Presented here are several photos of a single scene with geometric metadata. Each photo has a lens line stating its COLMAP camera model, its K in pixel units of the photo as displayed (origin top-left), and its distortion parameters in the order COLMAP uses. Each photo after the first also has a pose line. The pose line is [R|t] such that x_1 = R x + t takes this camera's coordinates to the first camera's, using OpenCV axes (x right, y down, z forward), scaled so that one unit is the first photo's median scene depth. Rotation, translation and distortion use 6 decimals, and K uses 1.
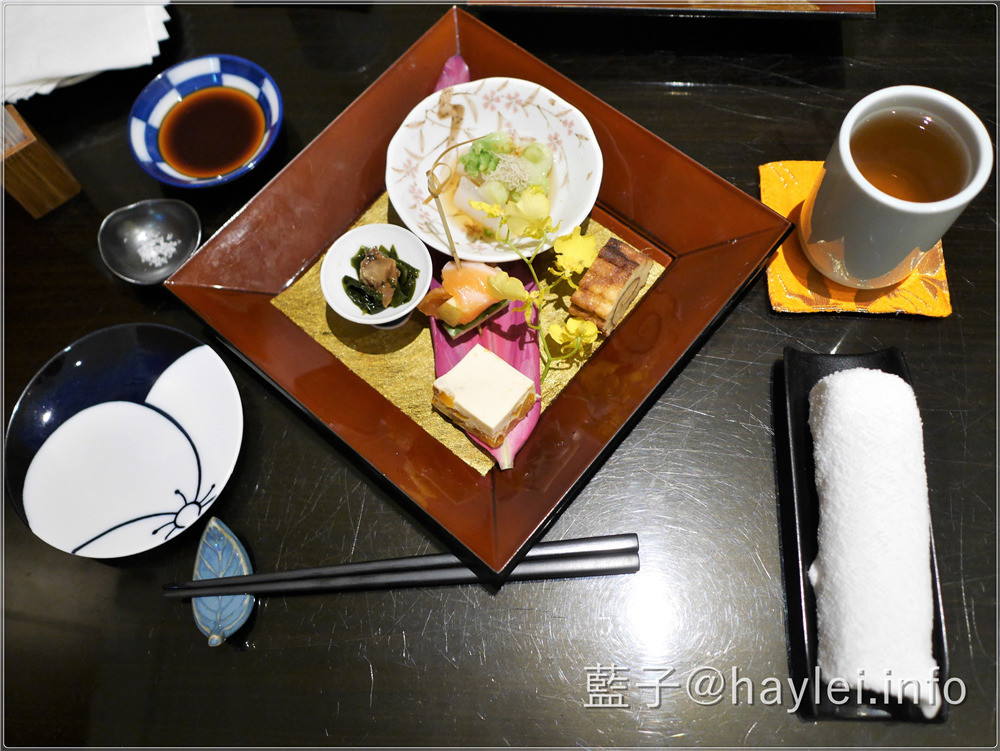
lens RADIAL K [[842.3, 0, 500.0], [0, 842.3, 375.5], [0, 0, 1]] dist [-0.045850, -0.001393]
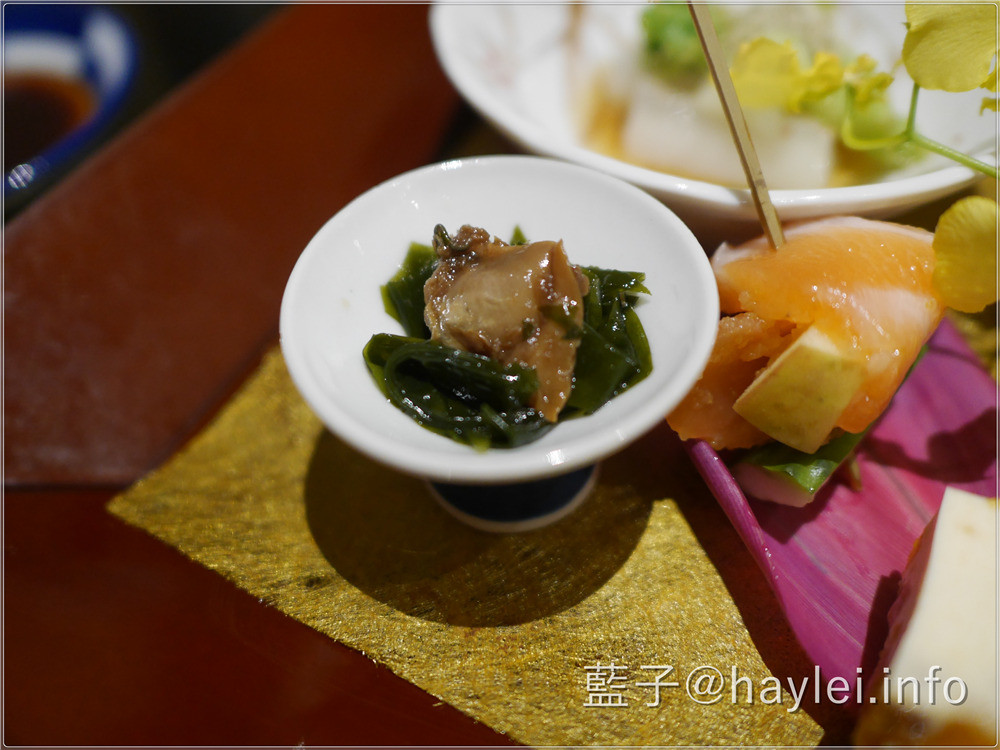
lens RADIAL K [[842.3, 0, 500.0], [0, 842.3, 375.0], [0, 0, 1]] dist [-0.045850, -0.001393]
pose [[0.979891, -0.160155, 0.119012, -0.170601], [0.190520, 0.928222, -0.319540, -0.014154], [-0.059294, 0.335788, 0.940069, 0.716736]]
